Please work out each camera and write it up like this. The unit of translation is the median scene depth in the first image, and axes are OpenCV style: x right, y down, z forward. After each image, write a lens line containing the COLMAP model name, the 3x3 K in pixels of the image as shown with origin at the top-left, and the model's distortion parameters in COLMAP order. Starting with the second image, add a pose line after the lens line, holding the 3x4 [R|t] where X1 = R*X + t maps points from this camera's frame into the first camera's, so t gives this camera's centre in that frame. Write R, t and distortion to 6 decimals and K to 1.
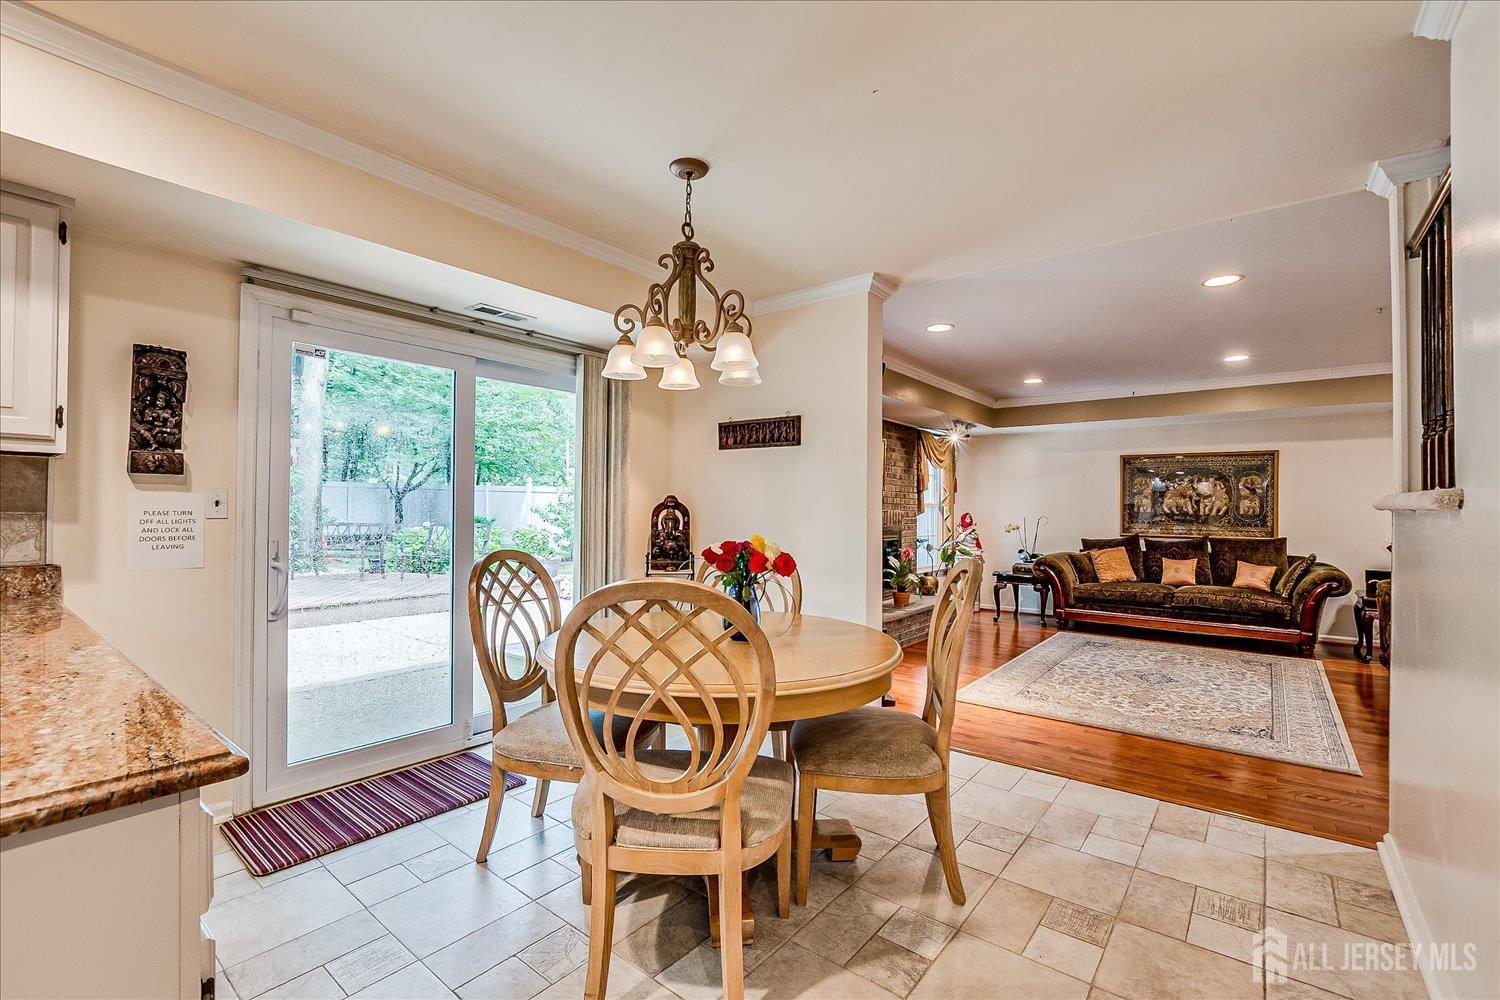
lens RADIAL K [[652.8, 0, 741.0], [0, 652.8, 503.6], [0, 0, 1]] dist [-0.023557, 0.003621]
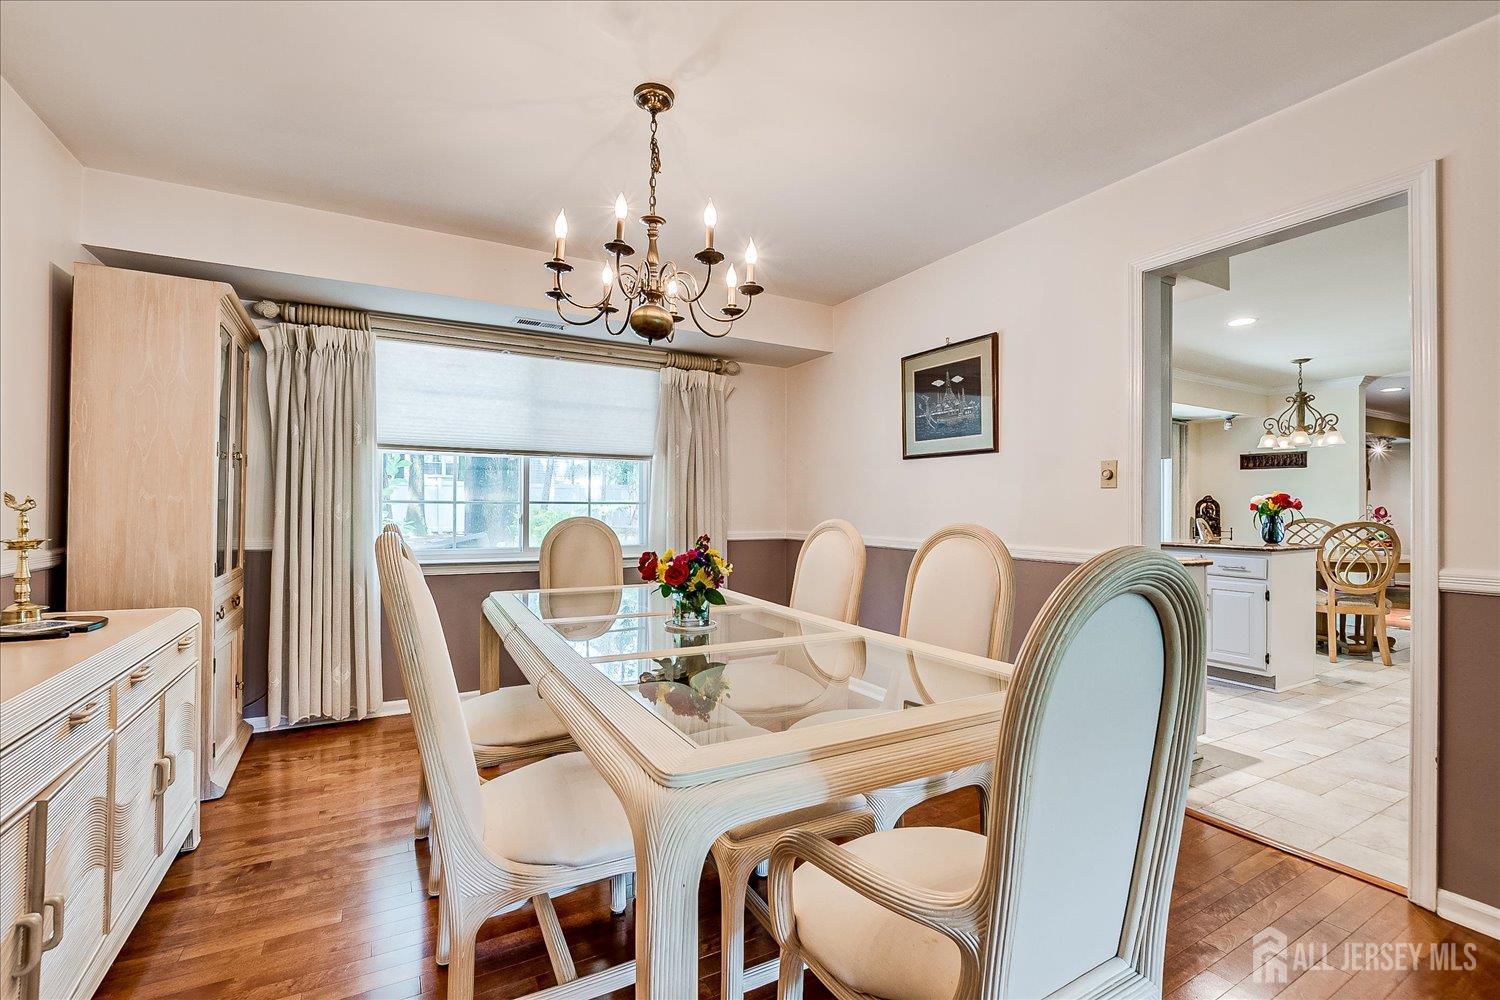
lens RADIAL K [[652.8, 0, 755.4], [0, 652.8, 500.8], [0, 0, 1]] dist [-0.023557, 0.003621]
pose [[0.932147, -0.005508, -0.362037, -0.622860], [0.005366, 0.999985, -0.001400, -0.002538], [0.362039, -0.000638, 0.932163, -1.096195]]
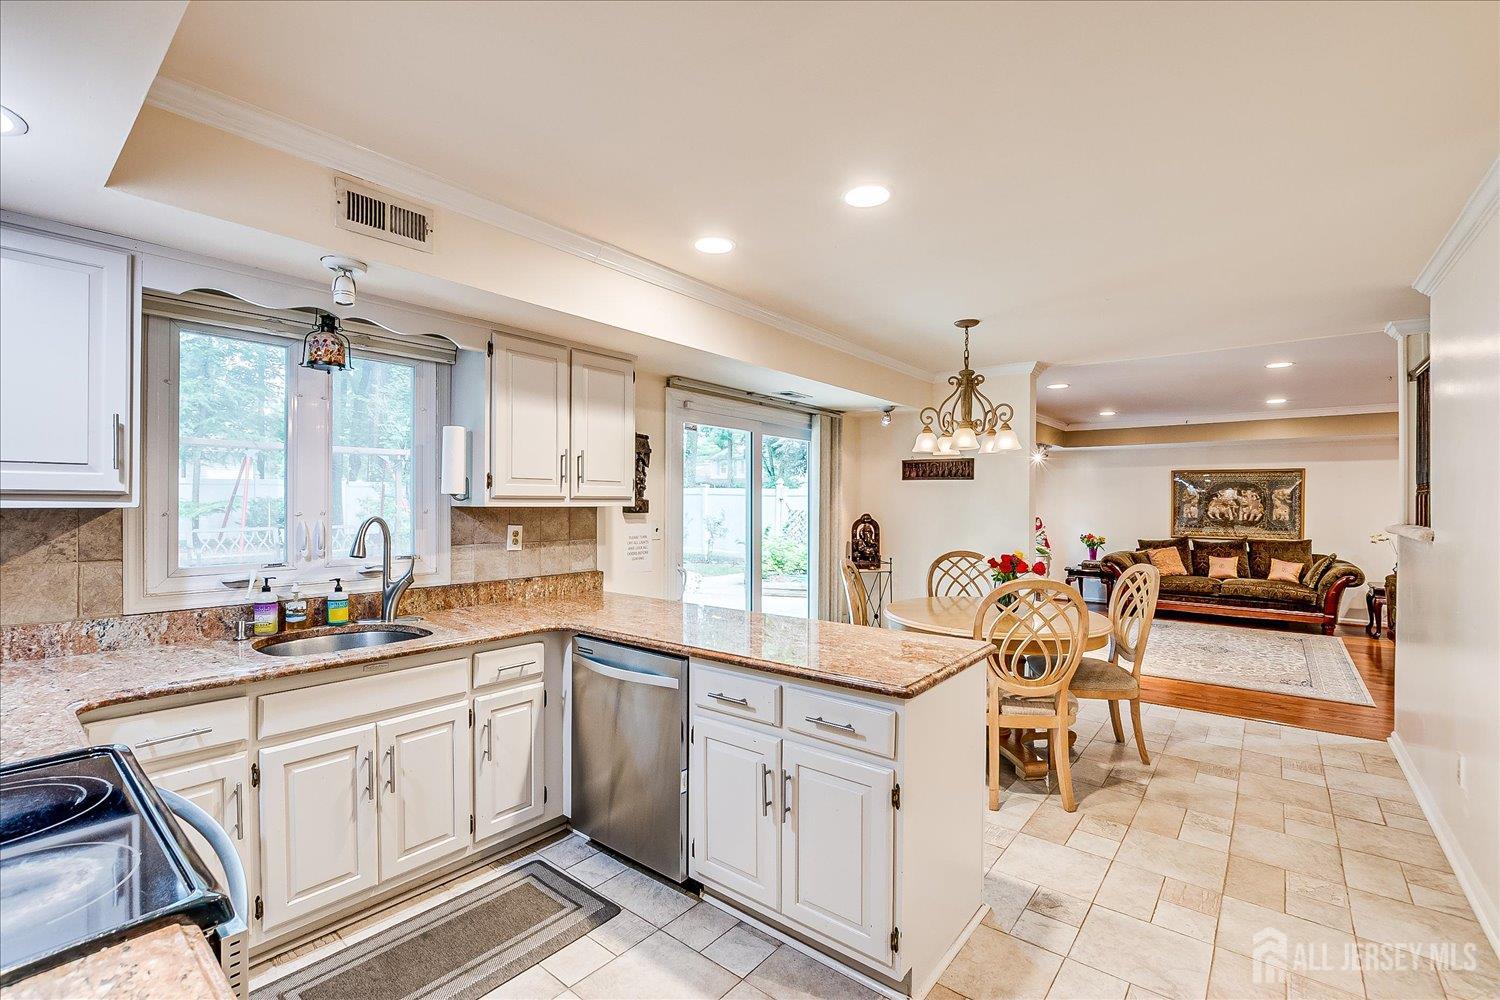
lens RADIAL K [[652.8, 0, 741.5], [0, 652.8, 502.8], [0, 0, 1]] dist [-0.023557, 0.003621]
pose [[0.999990, -0.002774, -0.003473, -0.361306], [0.002807, 0.999949, 0.009666, -0.049040], [0.003446, -0.009675, 0.999947, -0.353490]]
